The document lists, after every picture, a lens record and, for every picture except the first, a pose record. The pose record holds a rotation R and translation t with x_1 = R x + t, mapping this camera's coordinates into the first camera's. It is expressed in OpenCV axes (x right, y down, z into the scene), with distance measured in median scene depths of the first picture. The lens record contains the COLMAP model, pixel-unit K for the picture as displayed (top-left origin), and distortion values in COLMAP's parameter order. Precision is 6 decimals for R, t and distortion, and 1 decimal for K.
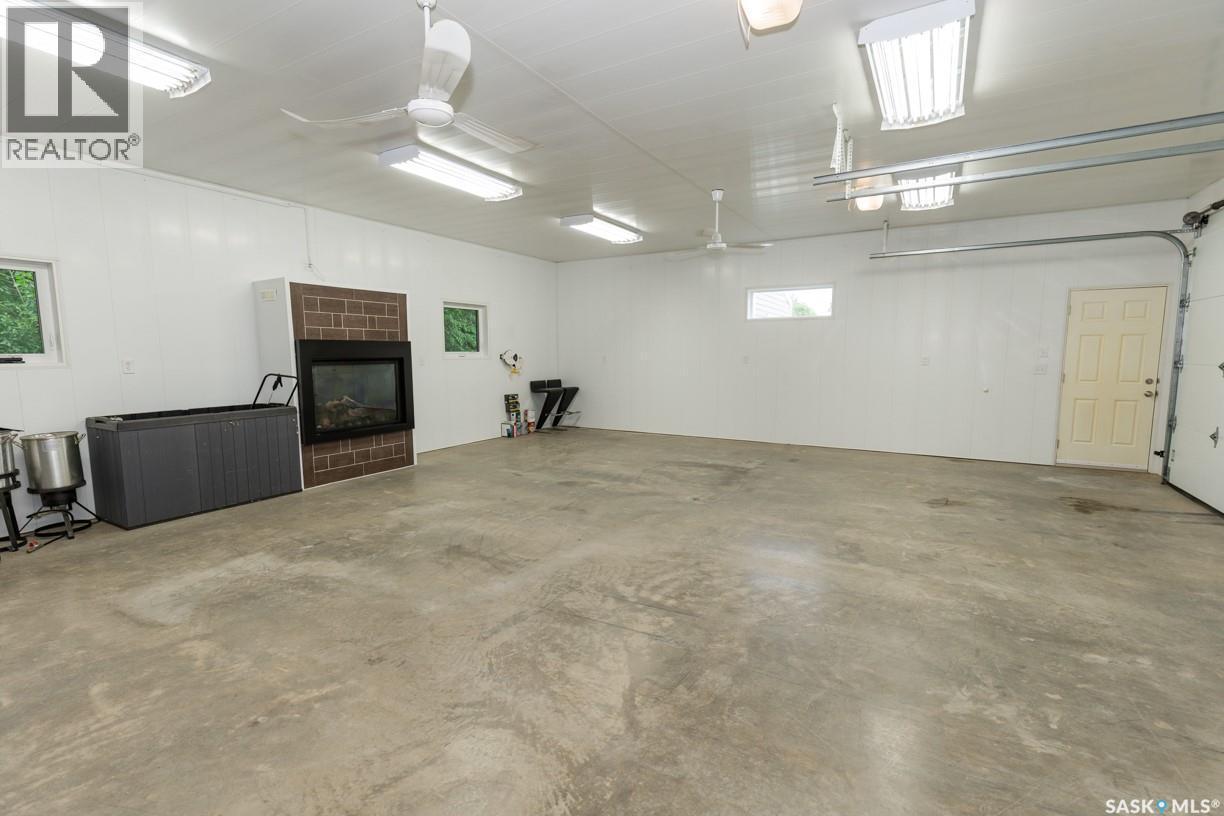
lens RADIAL K [[554.9, 0, 613.7], [0, 554.9, 412.8], [0, 0, 1]] dist [0.003343, -0.000188]
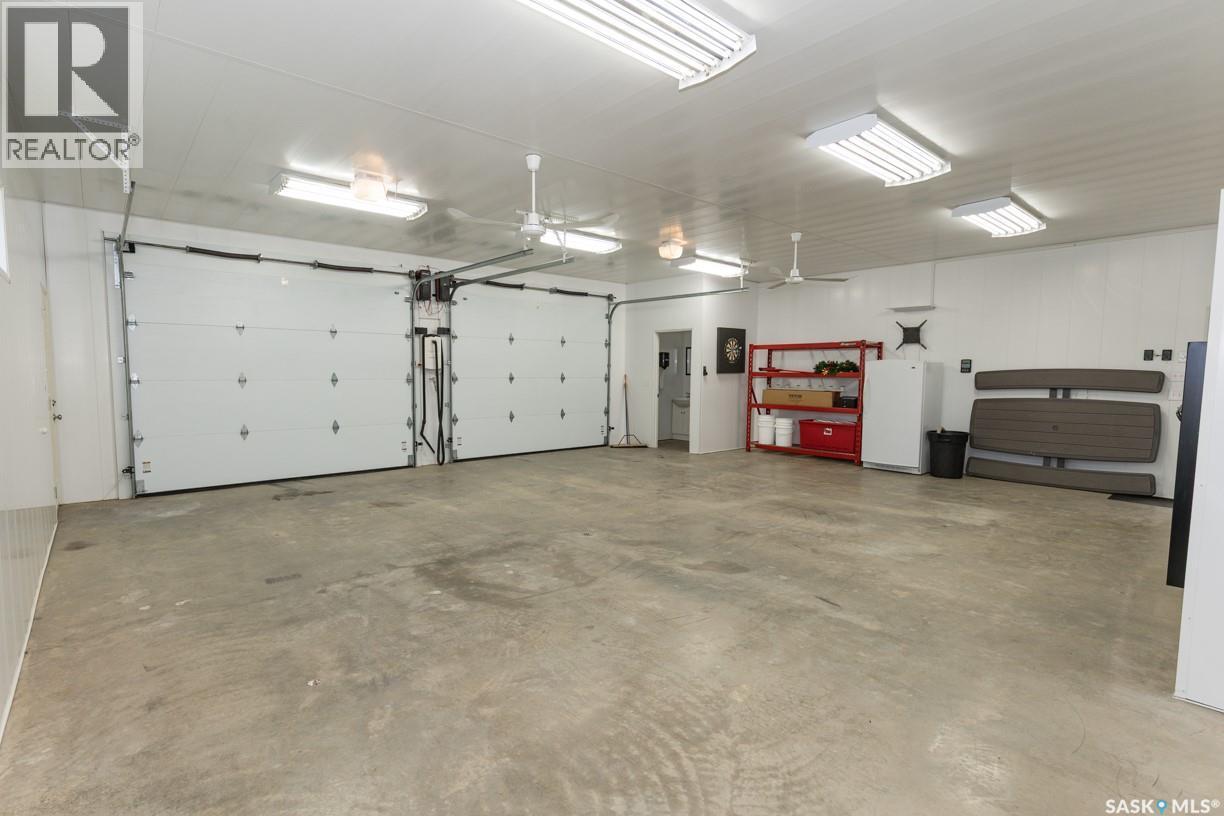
lens RADIAL K [[554.9, 0, 613.7], [0, 554.9, 412.8], [0, 0, 1]] dist [0.003343, -0.000188]
pose [[-0.951100, -0.028863, 0.307531, -0.166666], [0.028169, 0.983371, 0.179412, -0.200840], [-0.307596, 0.179302, -0.934471, 1.858627]]
